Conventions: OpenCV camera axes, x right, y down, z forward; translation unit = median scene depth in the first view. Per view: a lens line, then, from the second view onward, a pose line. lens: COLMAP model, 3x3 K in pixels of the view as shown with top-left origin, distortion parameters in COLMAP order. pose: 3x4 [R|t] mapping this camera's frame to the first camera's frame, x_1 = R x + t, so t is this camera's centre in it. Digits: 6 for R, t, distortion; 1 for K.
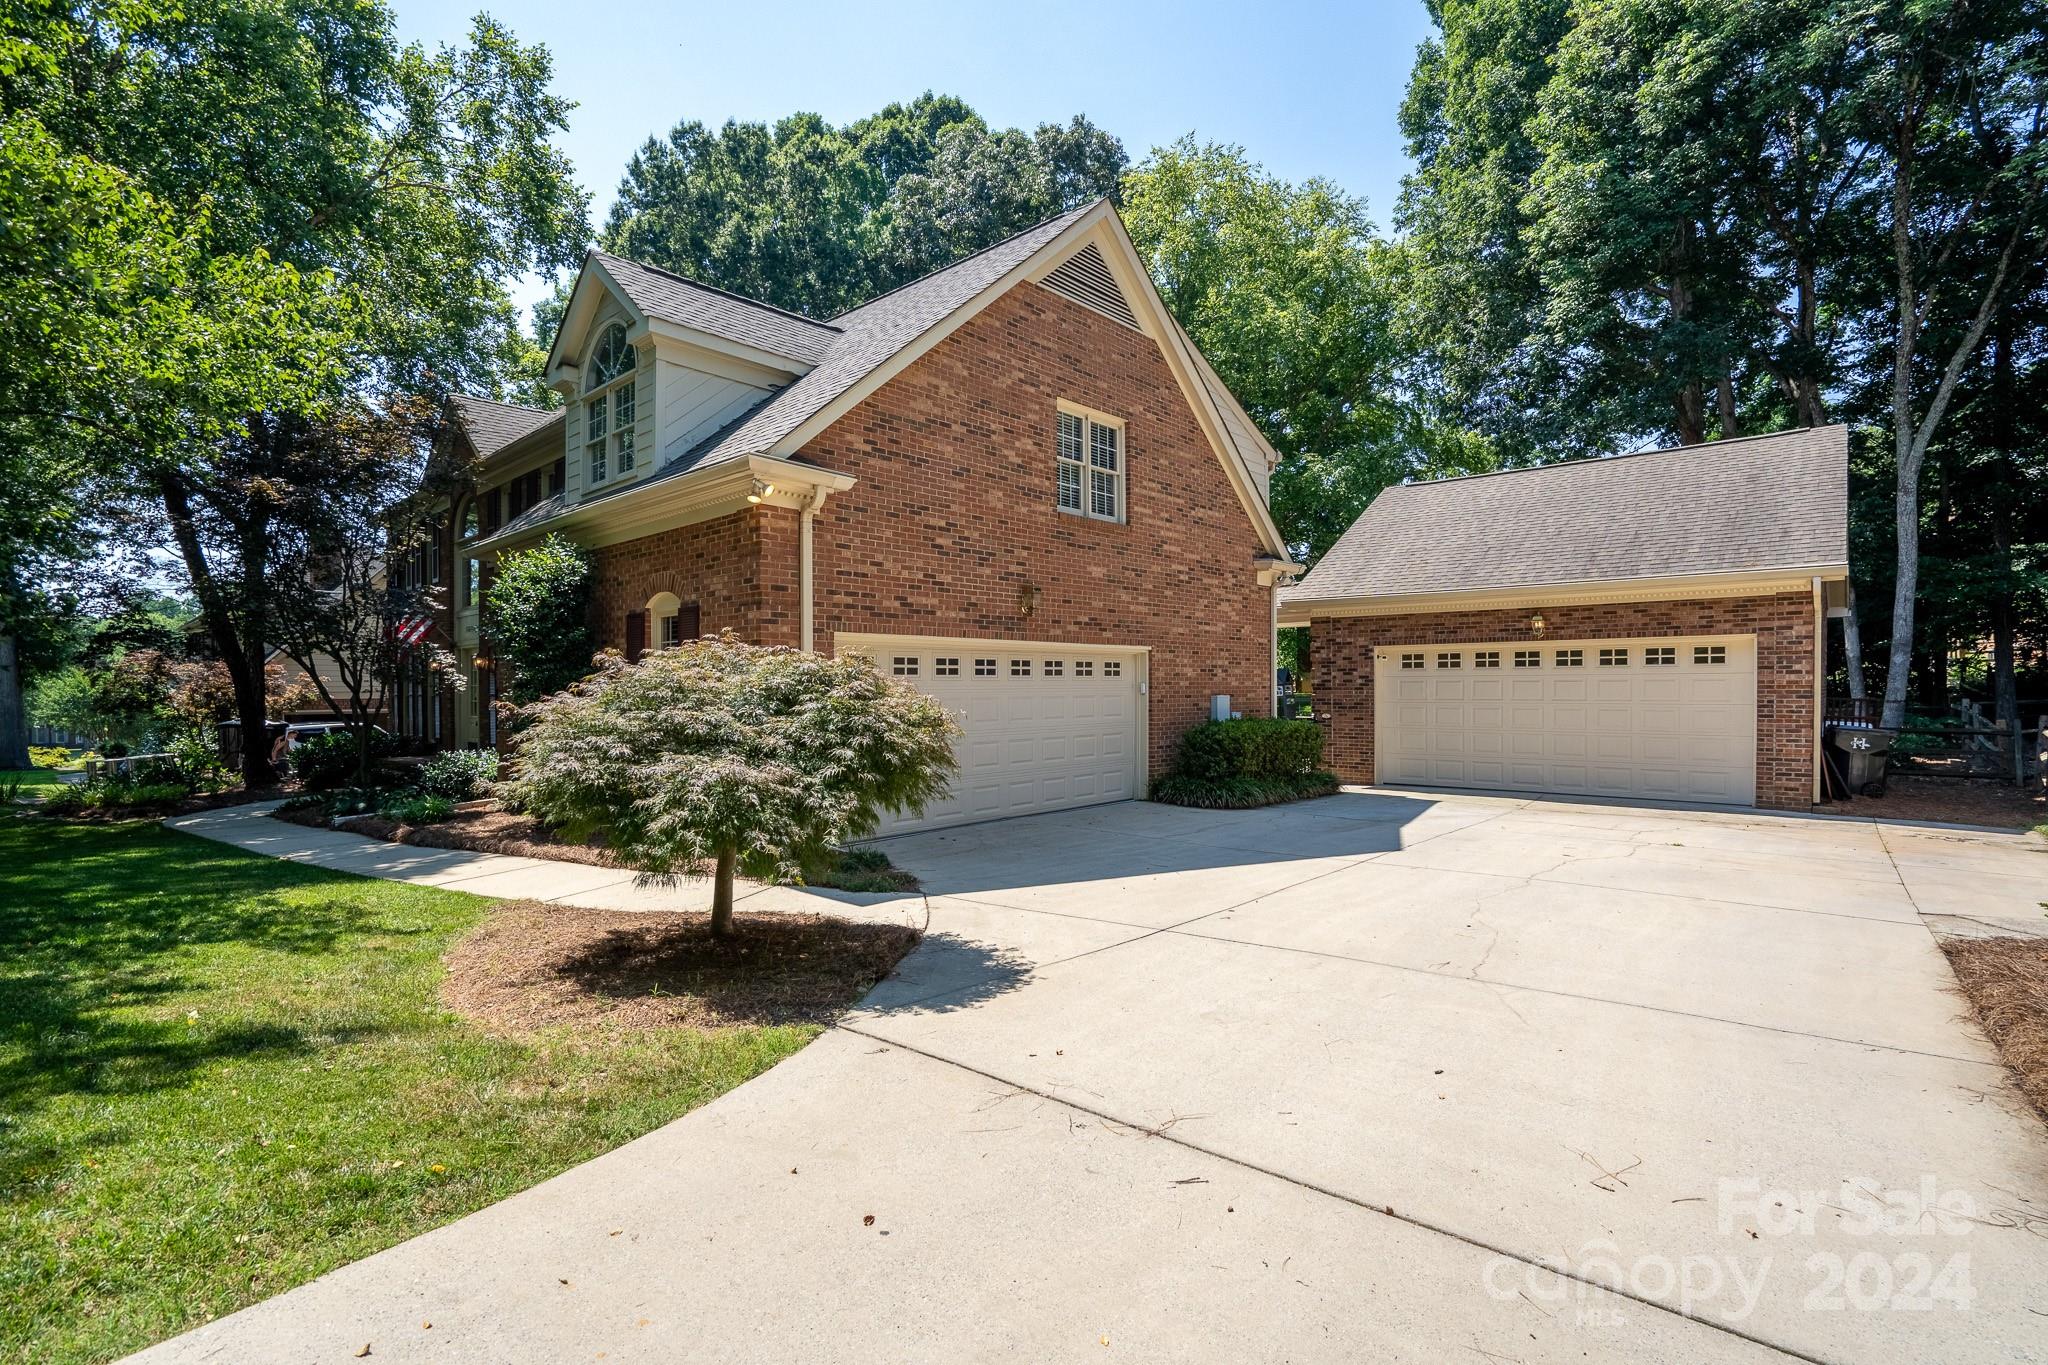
lens RADIAL K [[959.2, 0, 1001.7], [0, 959.2, 666.3], [0, 0, 1]] dist [-0.063691, 0.028769]
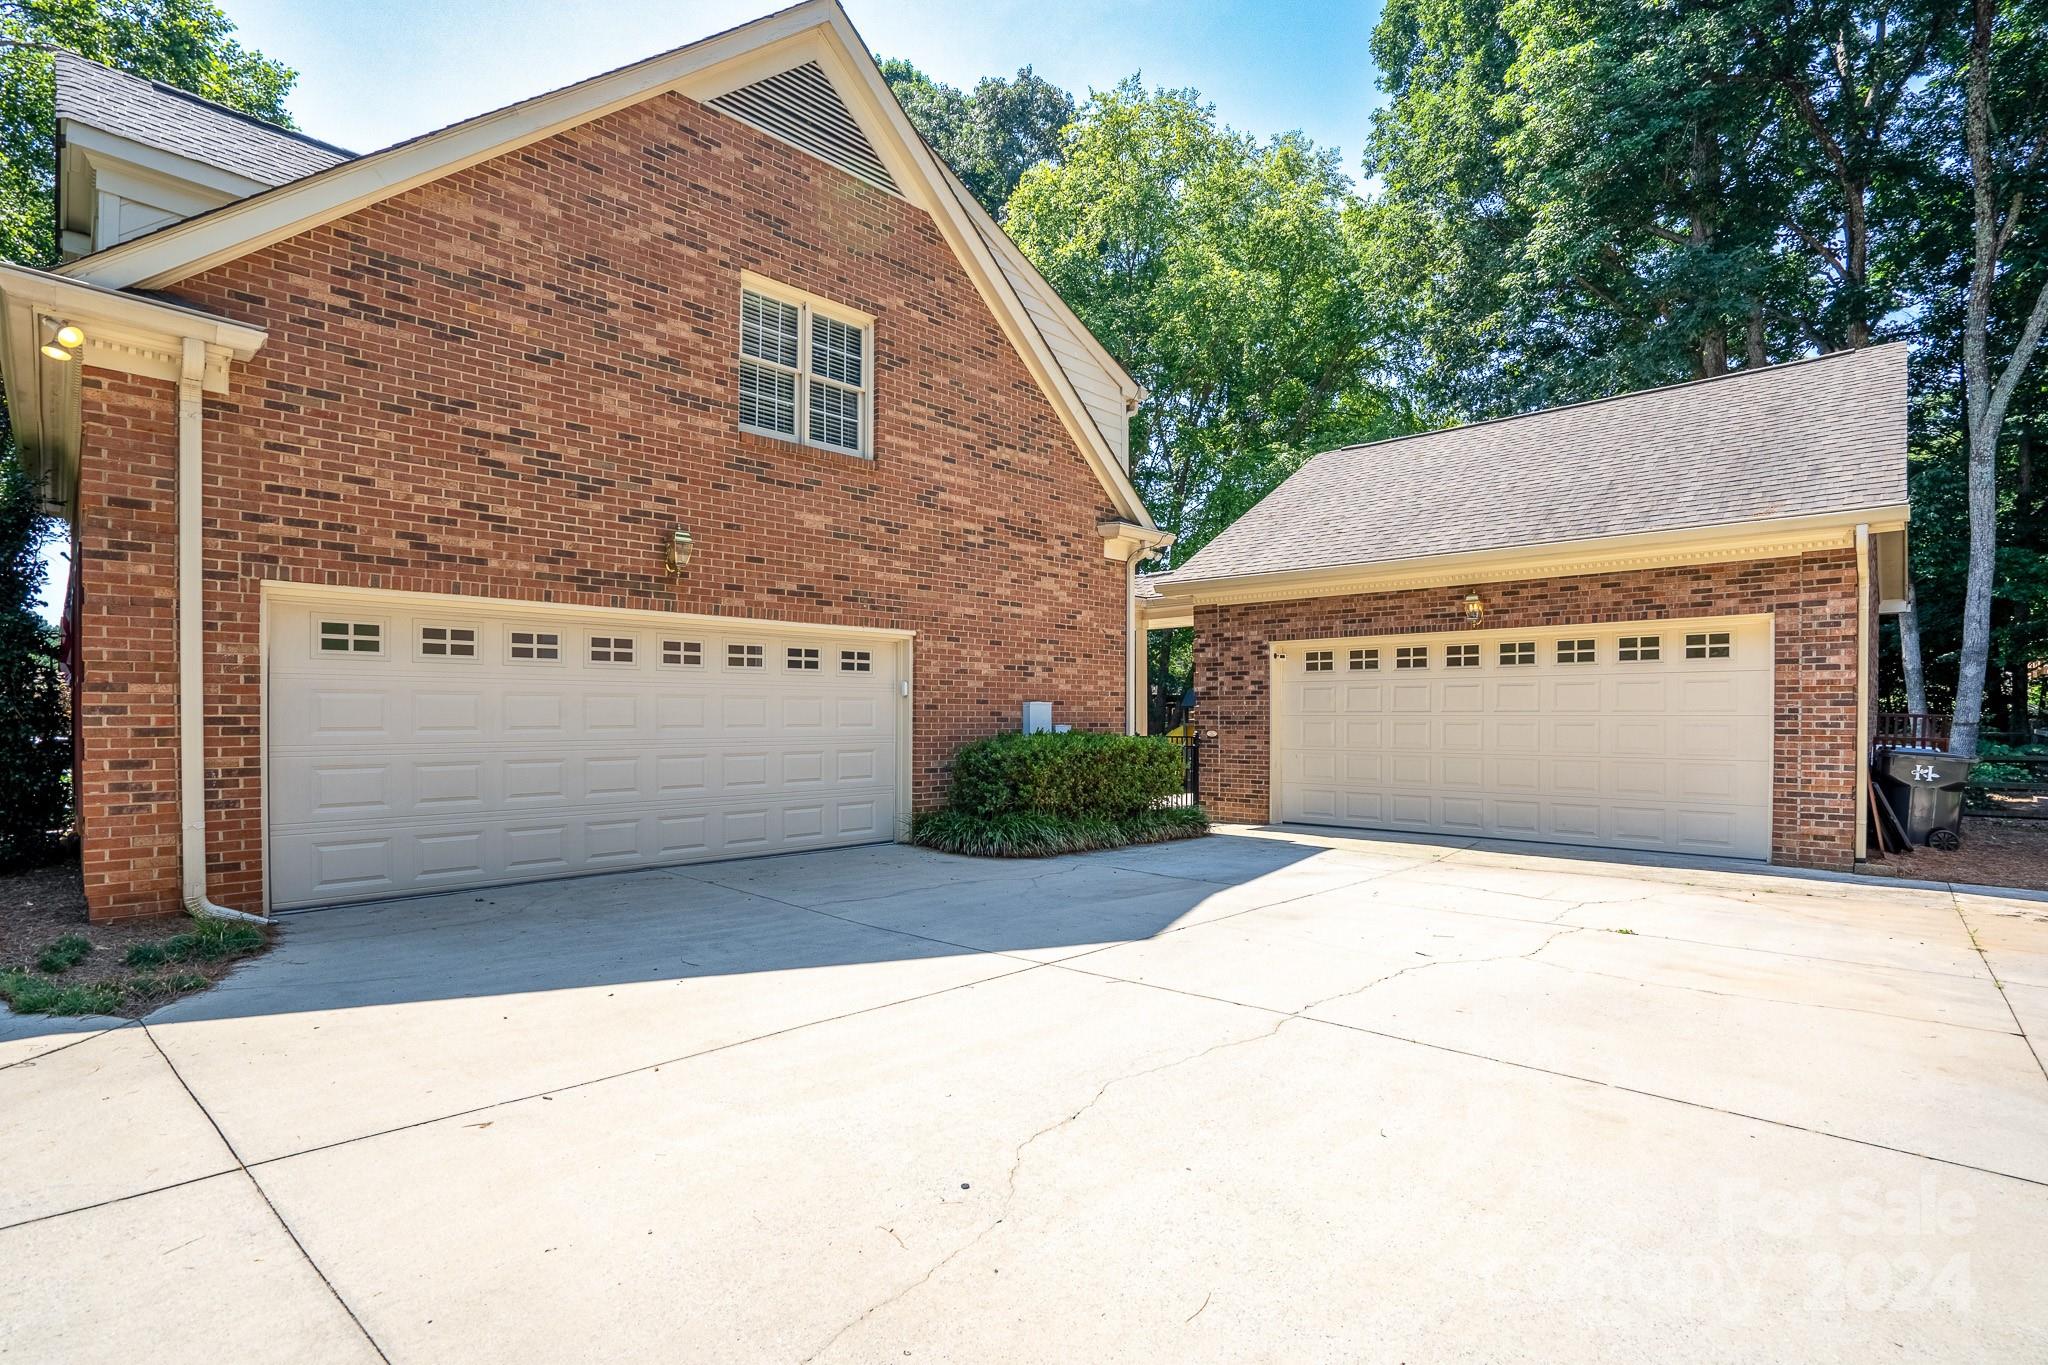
lens RADIAL K [[960.0, 0, 1016.7], [0, 960.0, 693.9], [0, 0, 1]] dist [-0.056304, 0.023597]
pose [[0.999741, 0.005106, -0.022192, 0.248260], [-0.005163, 0.999984, -0.002510, 0.028339], [0.022179, 0.002624, 0.999751, 0.275805]]
